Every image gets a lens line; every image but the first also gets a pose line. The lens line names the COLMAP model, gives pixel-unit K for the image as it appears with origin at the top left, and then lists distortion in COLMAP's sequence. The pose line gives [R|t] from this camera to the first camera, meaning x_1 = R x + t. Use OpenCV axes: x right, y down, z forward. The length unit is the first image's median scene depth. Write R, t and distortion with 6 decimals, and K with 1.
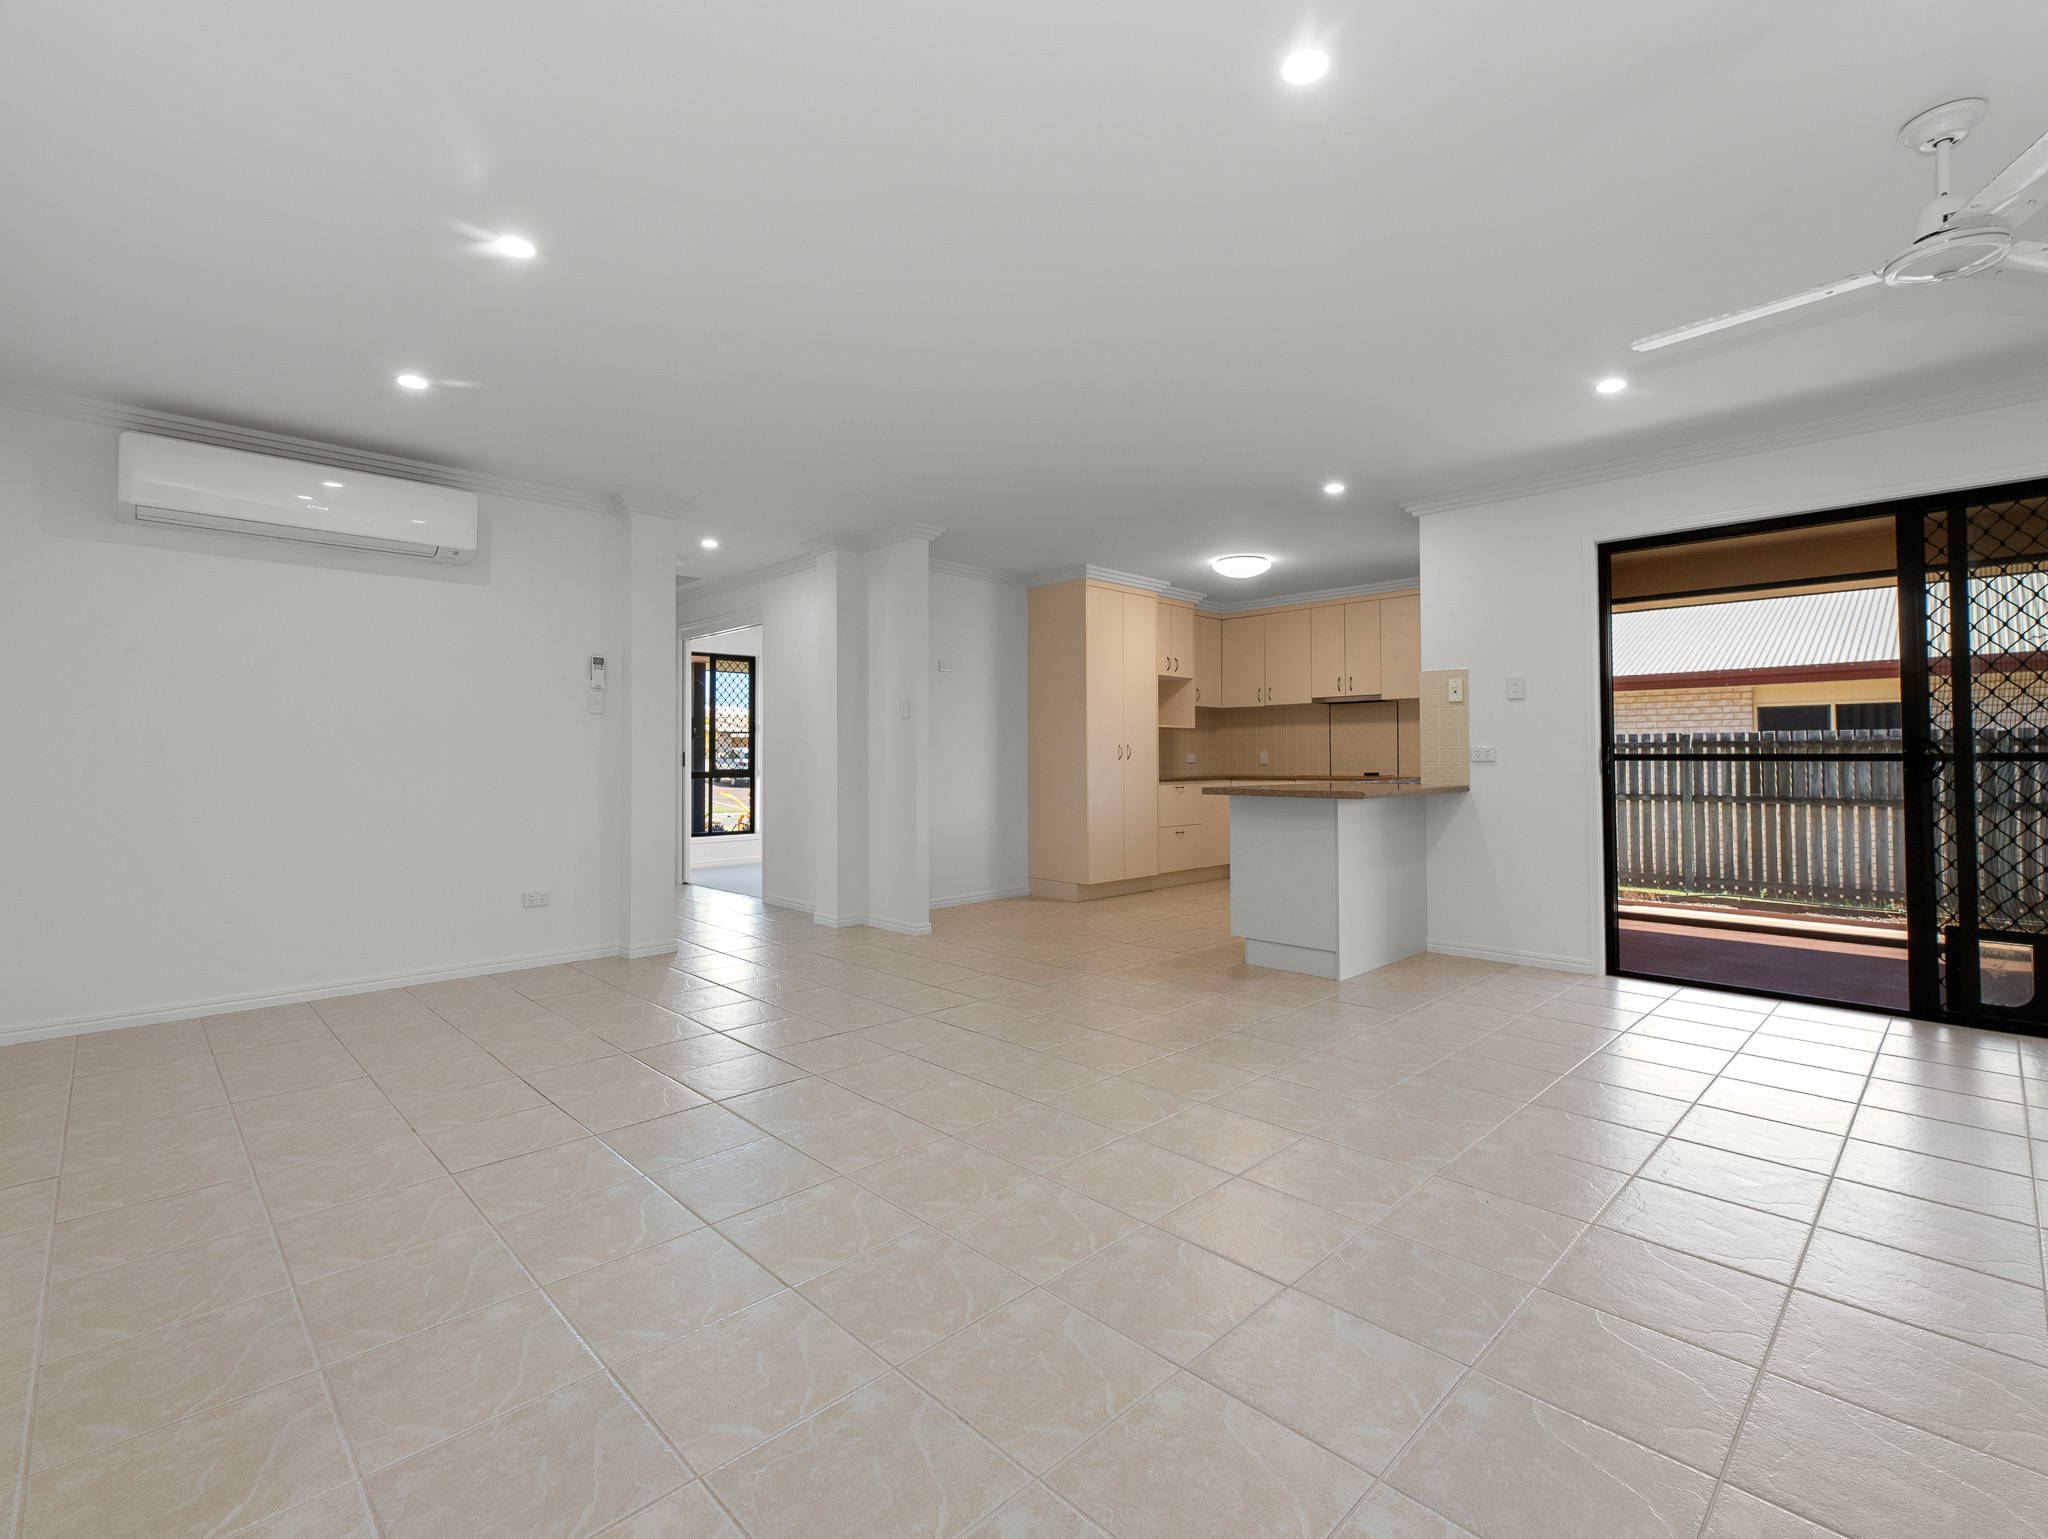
lens RADIAL K [[932.7, 0, 1033.9], [0, 932.7, 737.8], [0, 0, 1]] dist [0.000760, -0.000246]
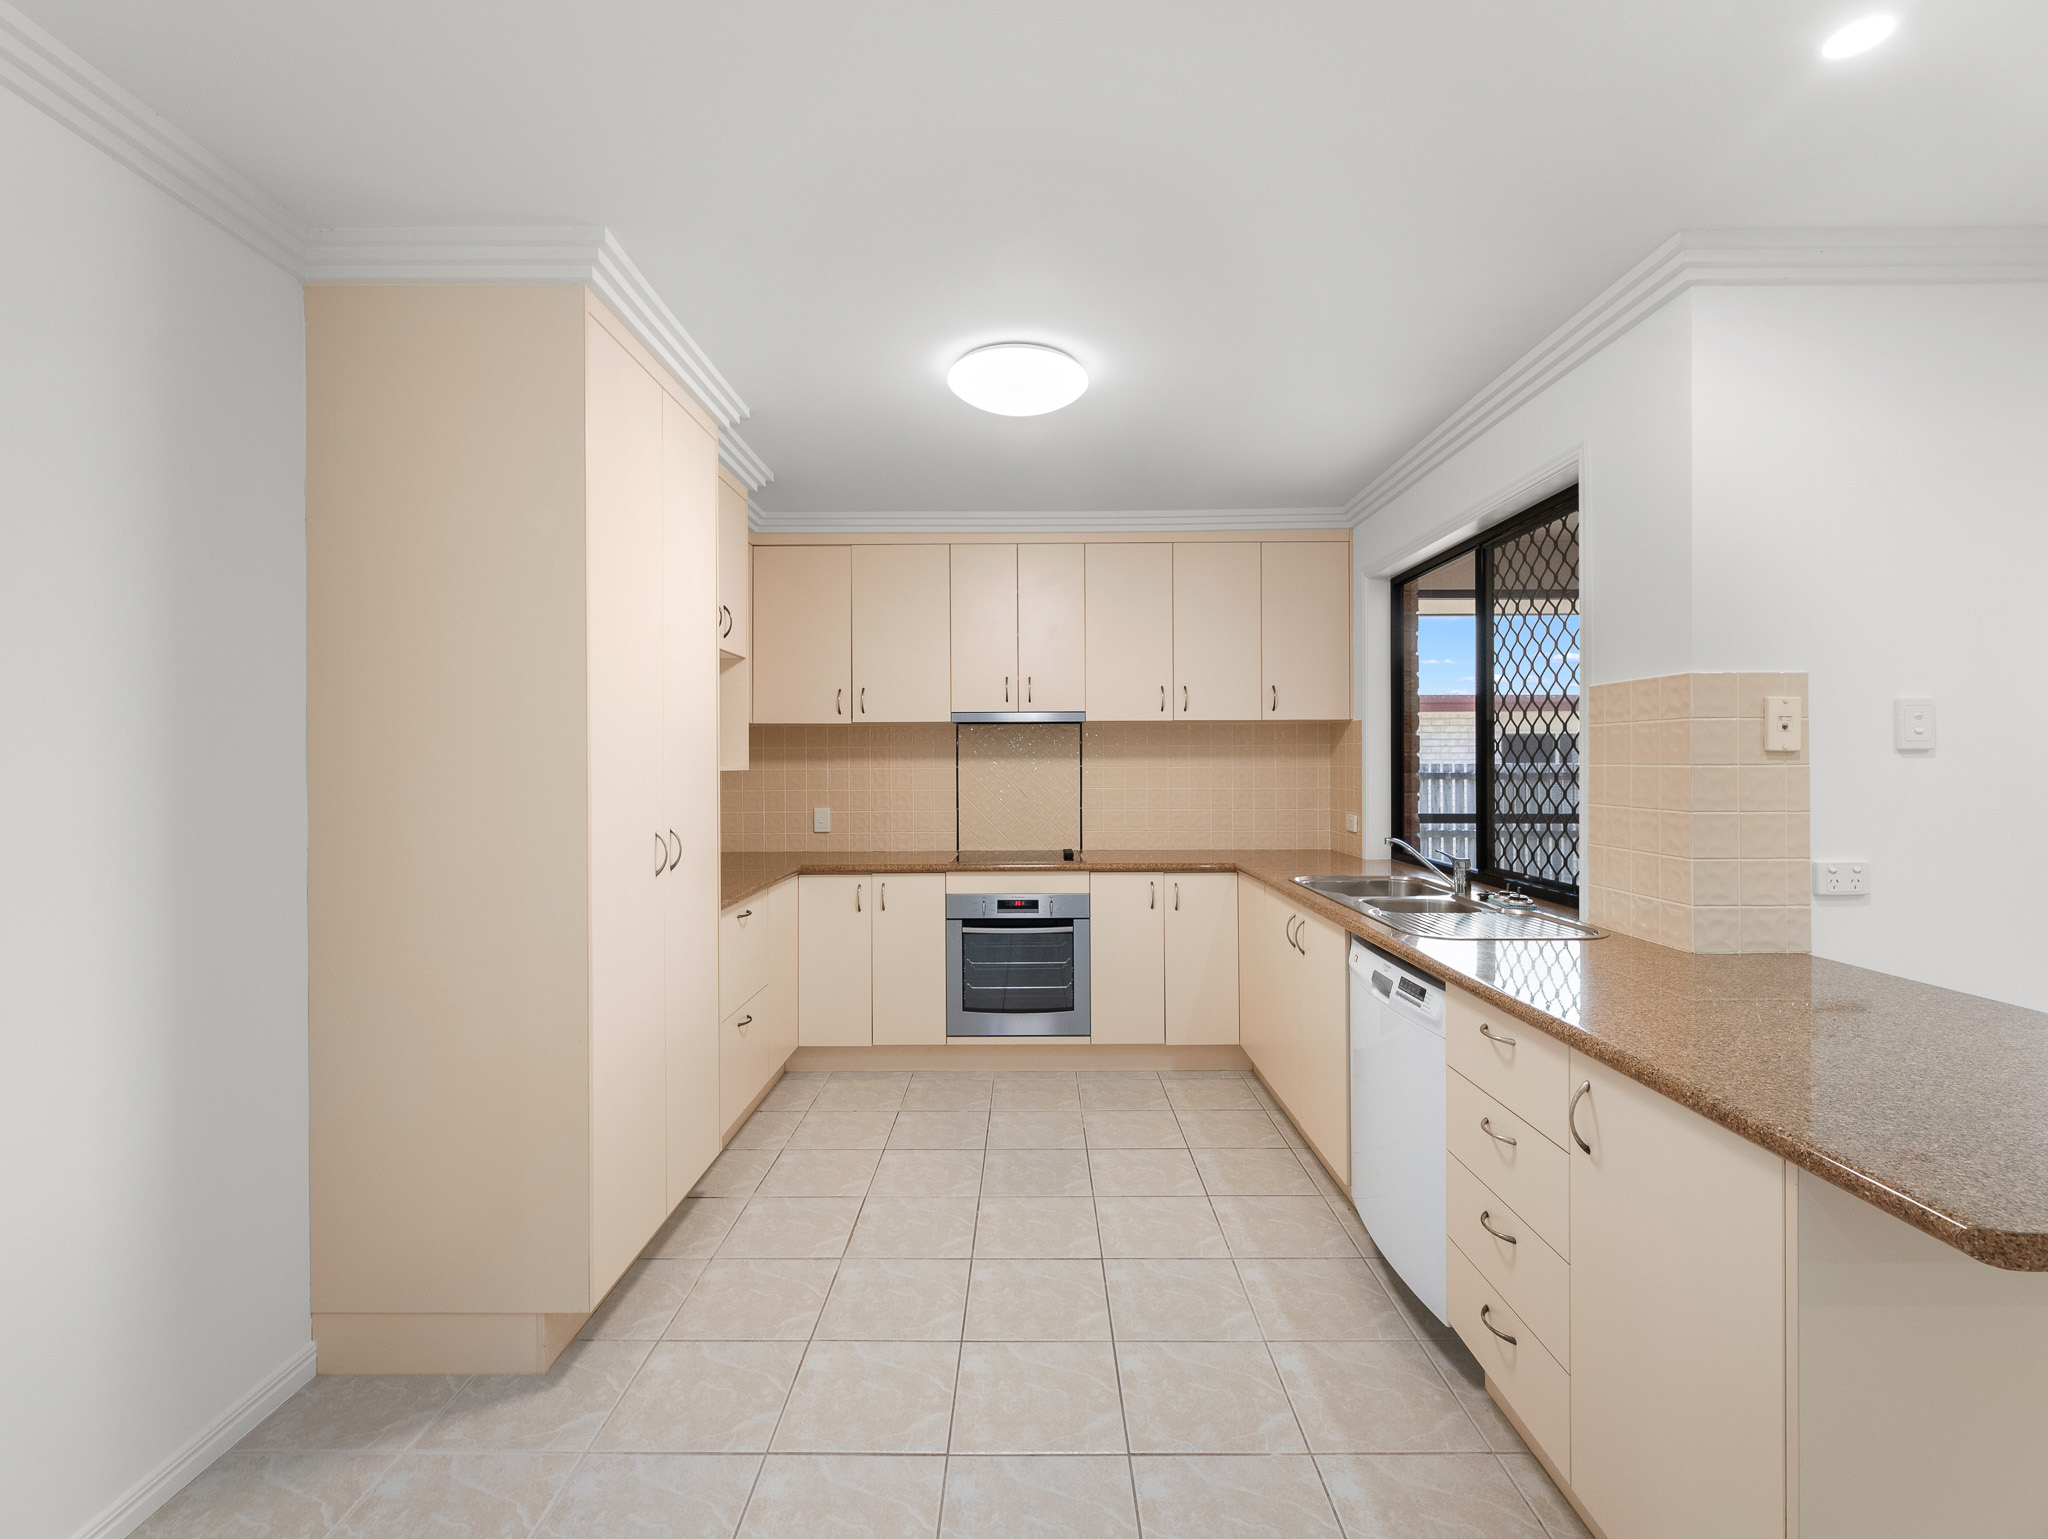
lens RADIAL K [[923.5, 0, 1026.5], [0, 923.5, 760.8], [0, 0, 1]] dist [0.003042, -0.000125]
pose [[0.710186, 0.003676, 0.704004, -0.048932], [-0.015211, 0.999833, 0.010125, -0.022991], [-0.703850, -0.017899, 0.710123, 0.648777]]
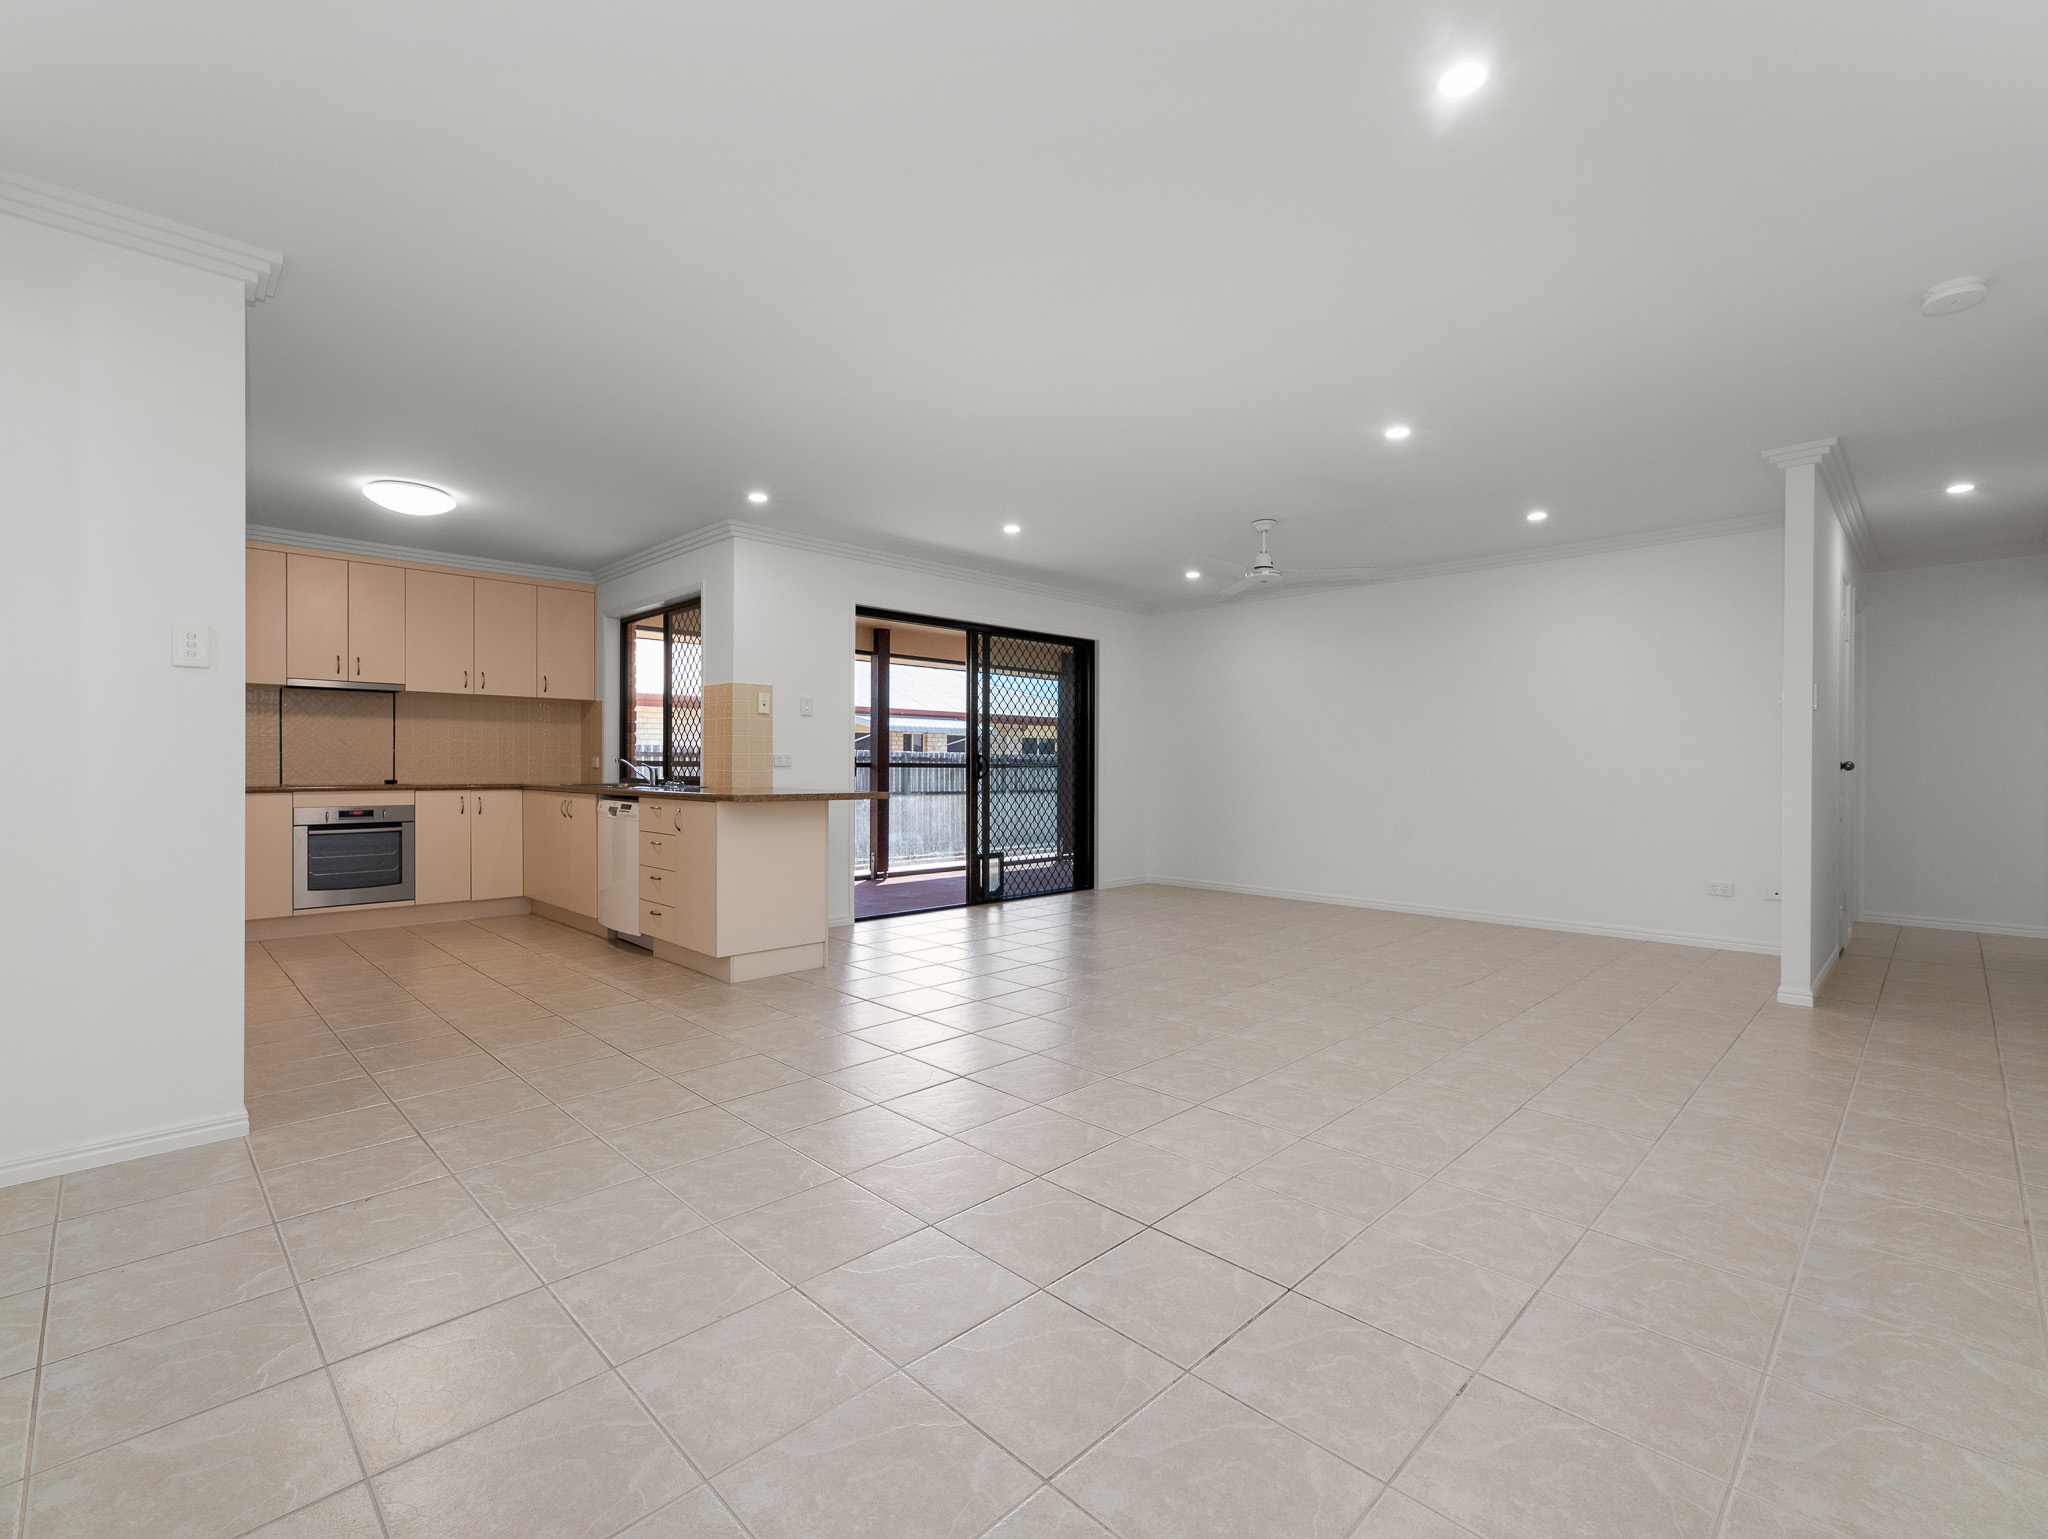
lens RADIAL K [[916.5, 0, 1024.0], [0, 916.5, 769.5], [0, 0, 1]] dist [0.000423, -0.000194]
pose [[-0.002187, 0.002271, 0.999995, -0.452057], [-0.027221, 0.999627, -0.002330, 0.015883], [-0.999627, -0.027226, -0.002124, 0.470574]]
